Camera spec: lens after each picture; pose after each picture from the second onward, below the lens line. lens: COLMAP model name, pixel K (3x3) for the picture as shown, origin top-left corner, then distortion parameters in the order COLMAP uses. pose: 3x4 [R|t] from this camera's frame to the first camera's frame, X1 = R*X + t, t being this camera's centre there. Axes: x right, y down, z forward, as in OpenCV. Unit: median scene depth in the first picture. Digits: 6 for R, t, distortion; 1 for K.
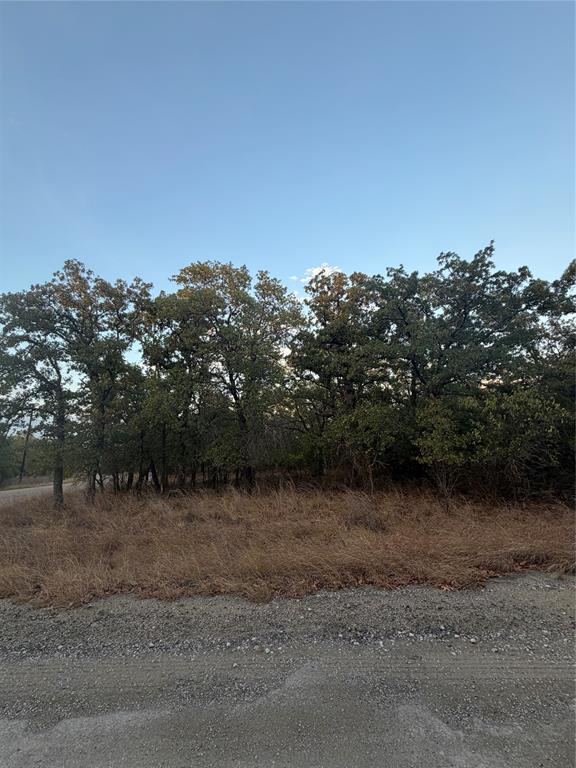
lens RADIAL K [[305.4, 0, 288.8], [0, 305.4, 377.3], [0, 0, 1]] dist [0.000946, 0.000013]
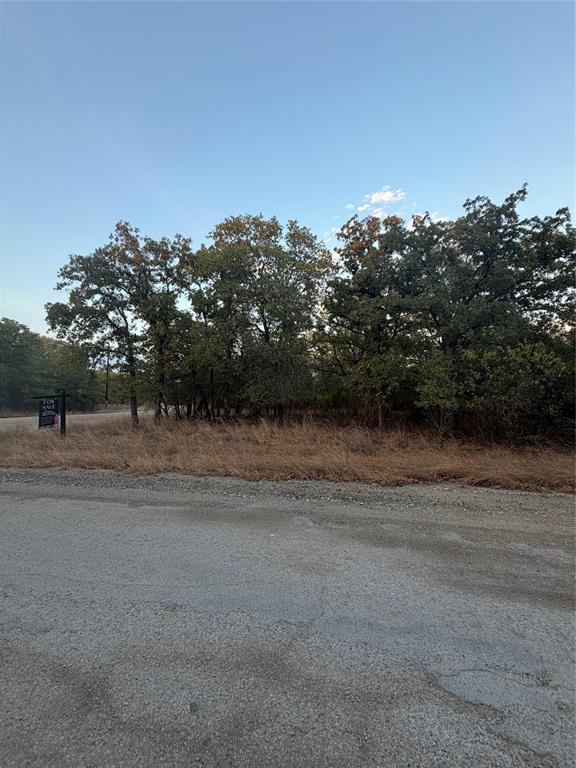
lens RADIAL K [[308.7, 0, 288.0], [0, 308.7, 384.0], [0, 0, 1]] dist [-0.018622, 0.000027]
pose [[0.985451, 0.036985, -0.165889, 0.086551], [-0.001539, 0.977938, 0.208888, -0.024825], [0.169955, -0.205593, 0.963767, -0.106249]]
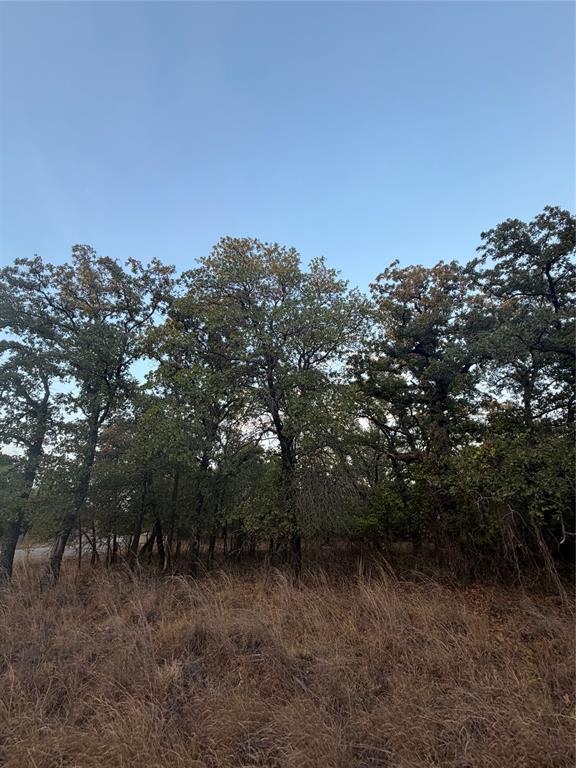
lens RADIAL K [[305.4, 0, 288.8], [0, 305.4, 377.3], [0, 0, 1]] dist [0.000946, 0.000013]
pose [[0.996049, 0.005626, -0.088623, -0.086541], [-0.022394, 0.981650, -0.189374, 0.086555], [0.085931, 0.190610, 0.977898, 0.297800]]
